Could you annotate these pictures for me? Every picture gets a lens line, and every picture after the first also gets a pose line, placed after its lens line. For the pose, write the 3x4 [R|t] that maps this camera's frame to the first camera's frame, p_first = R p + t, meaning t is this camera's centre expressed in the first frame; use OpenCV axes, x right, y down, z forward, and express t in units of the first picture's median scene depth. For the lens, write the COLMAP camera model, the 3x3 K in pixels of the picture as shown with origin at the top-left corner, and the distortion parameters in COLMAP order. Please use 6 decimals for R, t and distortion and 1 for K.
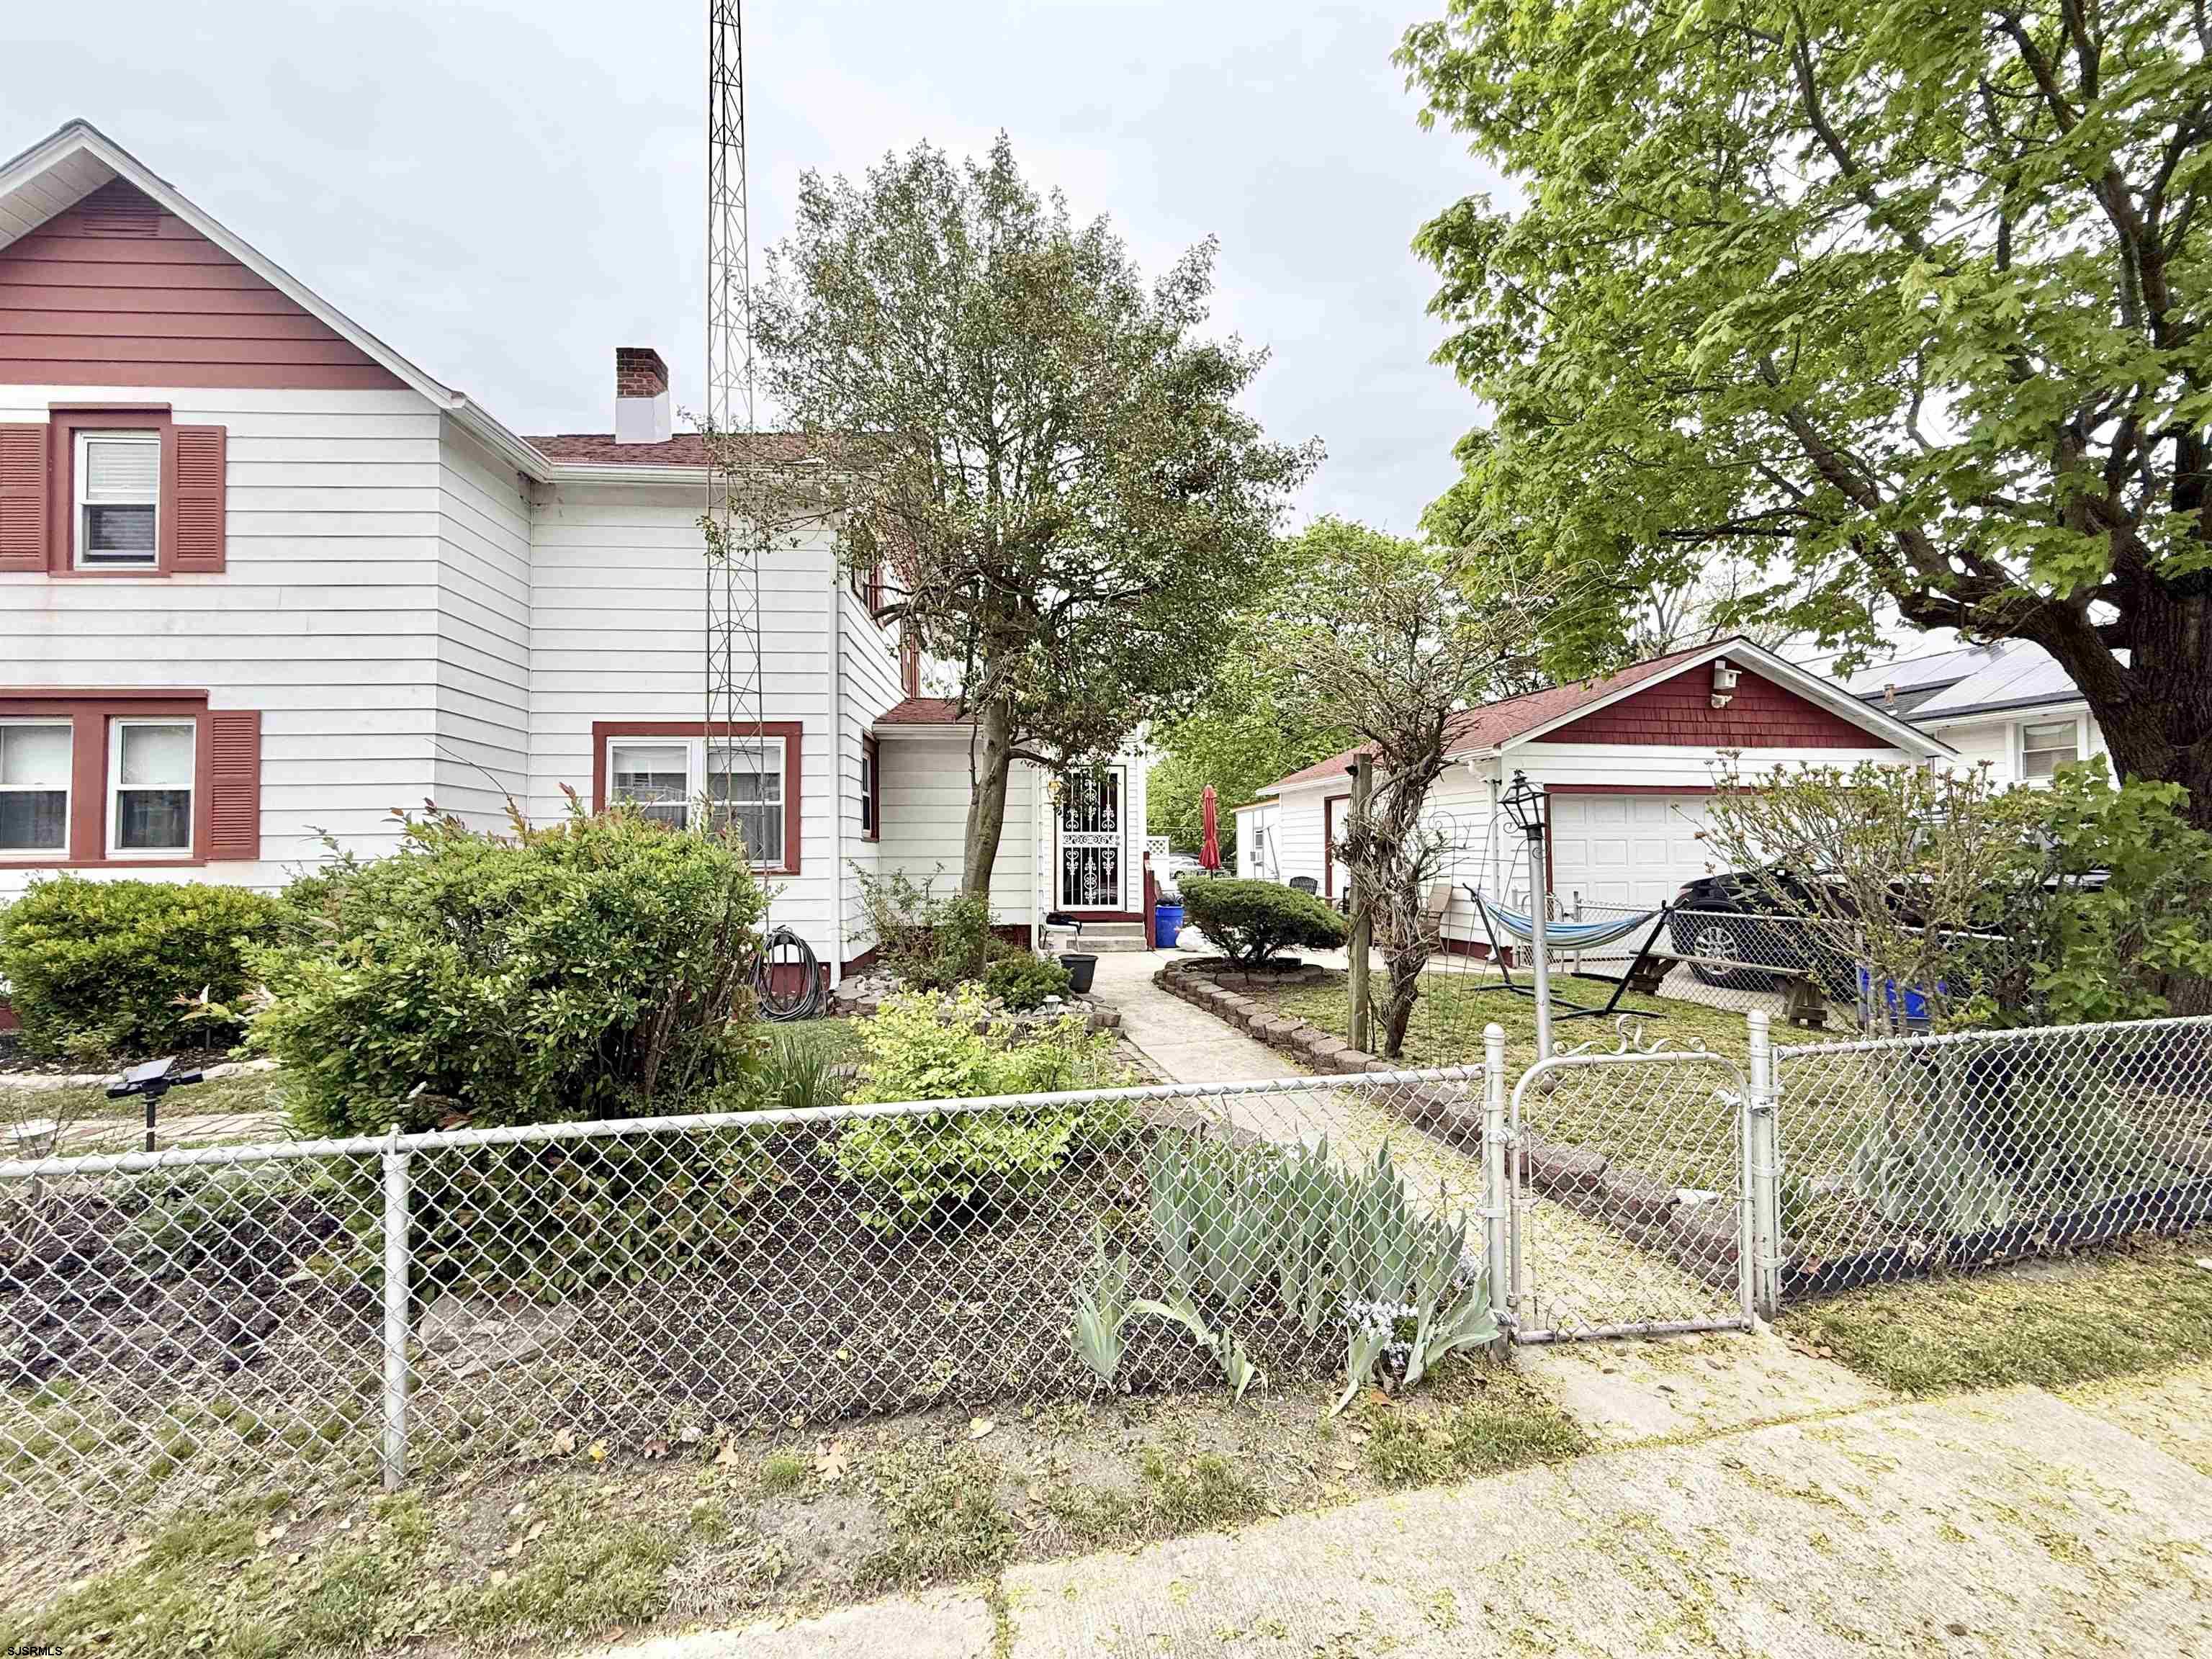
lens RADIAL K [[874.8, 0, 1099.0], [0, 874.8, 826.8], [0, 0, 1]] dist [-0.003725, 0.001224]
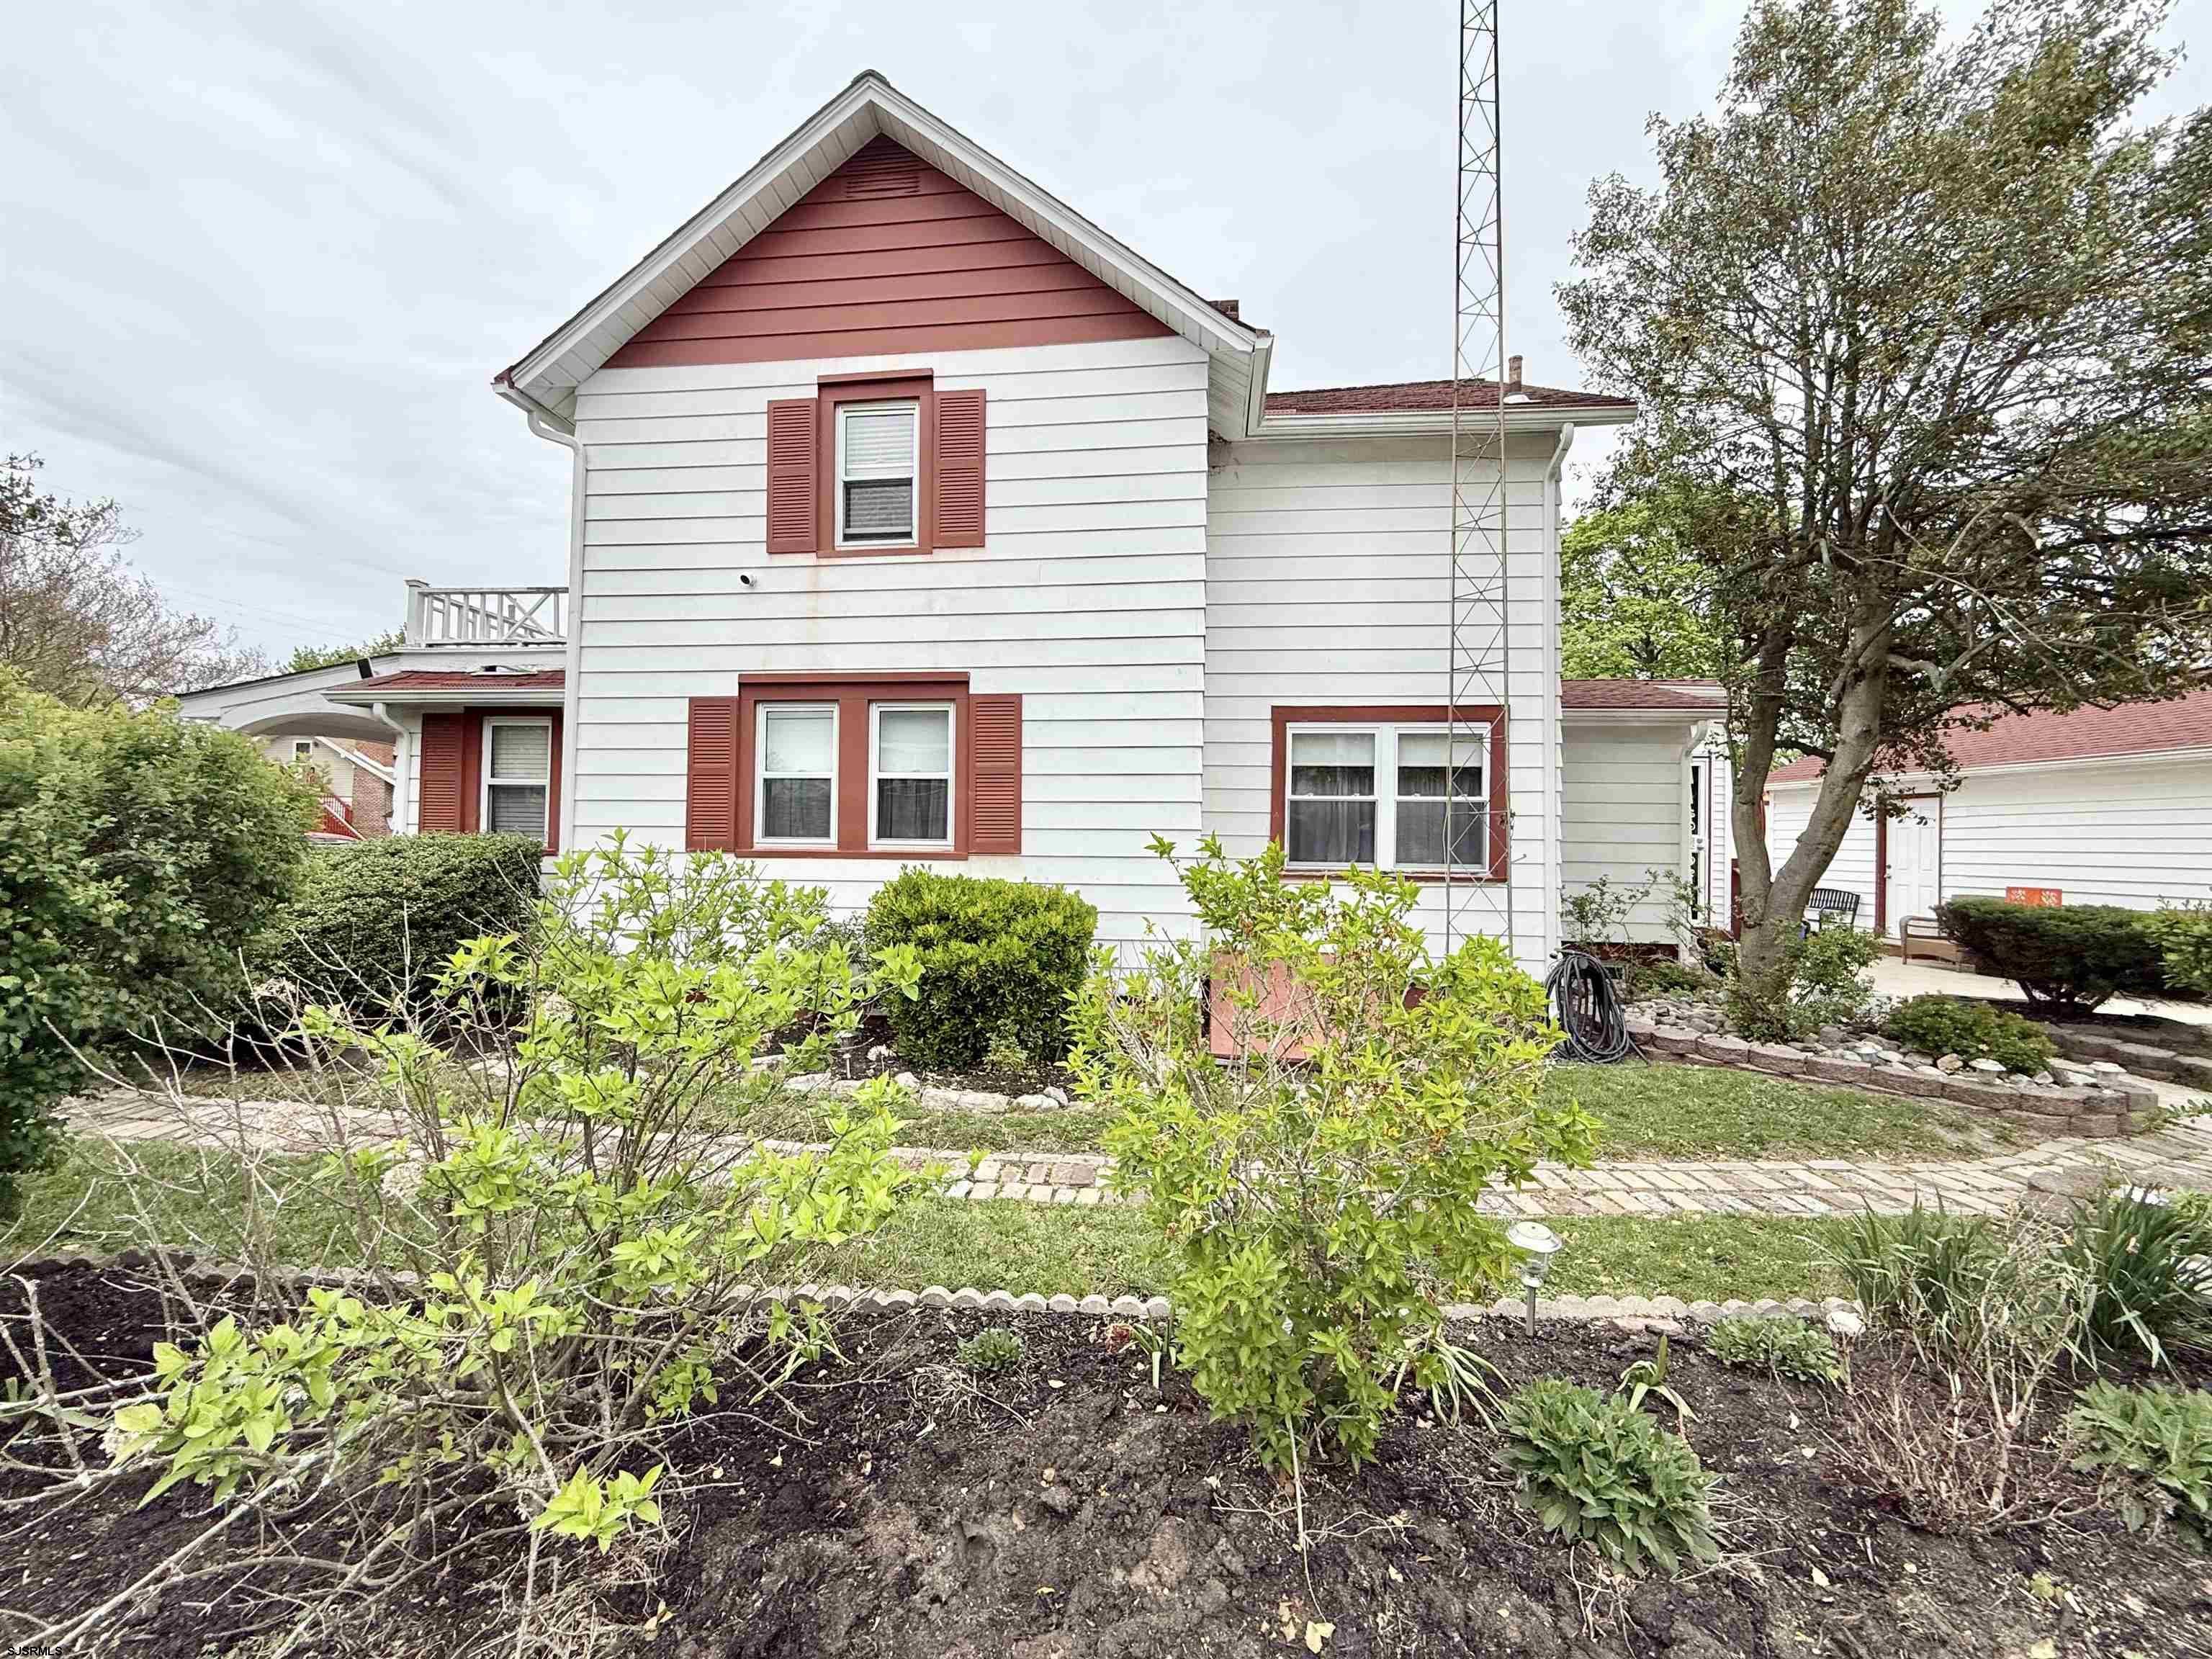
lens RADIAL K [[874.8, 0, 1093.0], [0, 874.8, 832.8], [0, 0, 1]] dist [-0.003725, 0.001224]
pose [[0.983543, 0.020586, -0.179499, -0.751048], [-0.017211, 0.999645, 0.020342, -0.005809], [0.179854, -0.016918, 0.983548, 0.097756]]
